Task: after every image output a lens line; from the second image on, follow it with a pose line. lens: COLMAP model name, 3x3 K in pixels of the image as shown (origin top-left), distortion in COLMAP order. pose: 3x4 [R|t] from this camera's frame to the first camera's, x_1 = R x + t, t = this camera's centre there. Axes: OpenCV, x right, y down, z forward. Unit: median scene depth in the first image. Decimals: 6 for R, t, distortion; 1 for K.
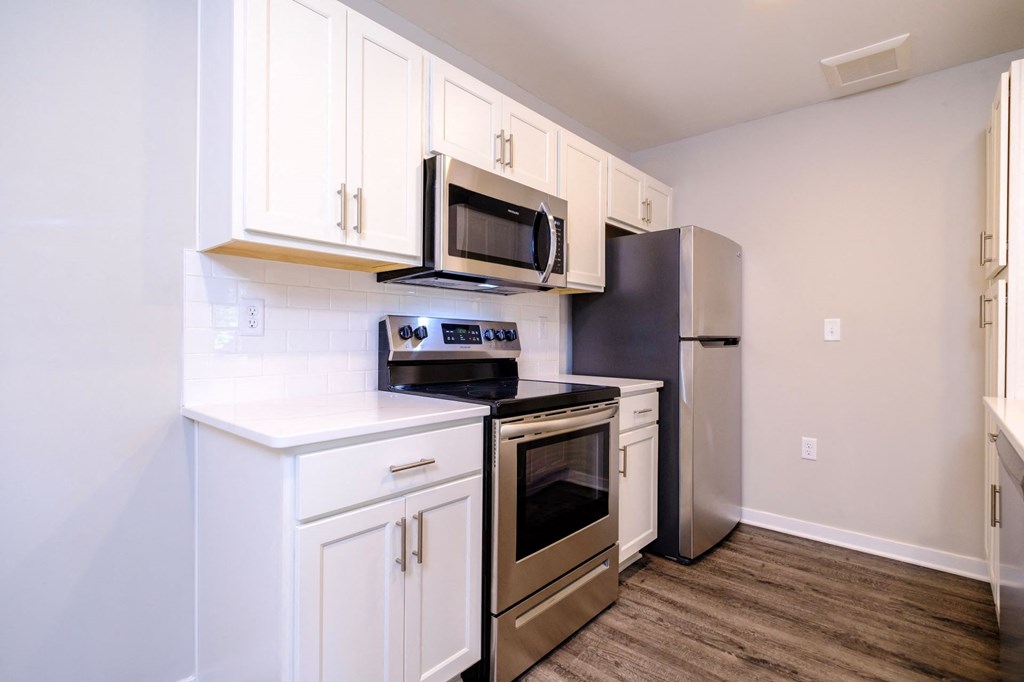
lens RADIAL K [[486.3, 0, 512.0], [0, 486.3, 341.0], [0, 0, 1]] dist [-0.000078, -0.002138]
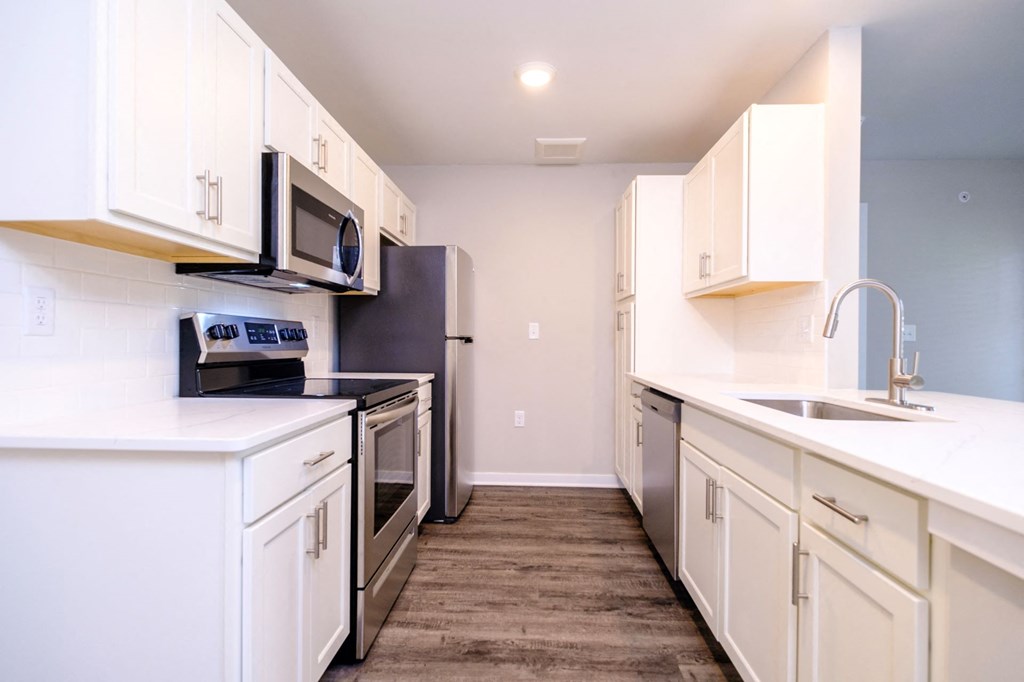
lens RADIAL K [[486.3, 0, 512.0], [0, 486.3, 341.0], [0, 0, 1]] dist [-0.000078, -0.002138]
pose [[0.780951, -0.005663, 0.624567, -0.338125], [0.003327, 0.999982, 0.004907, -0.002428], [-0.624583, -0.001754, 0.780956, -0.055905]]
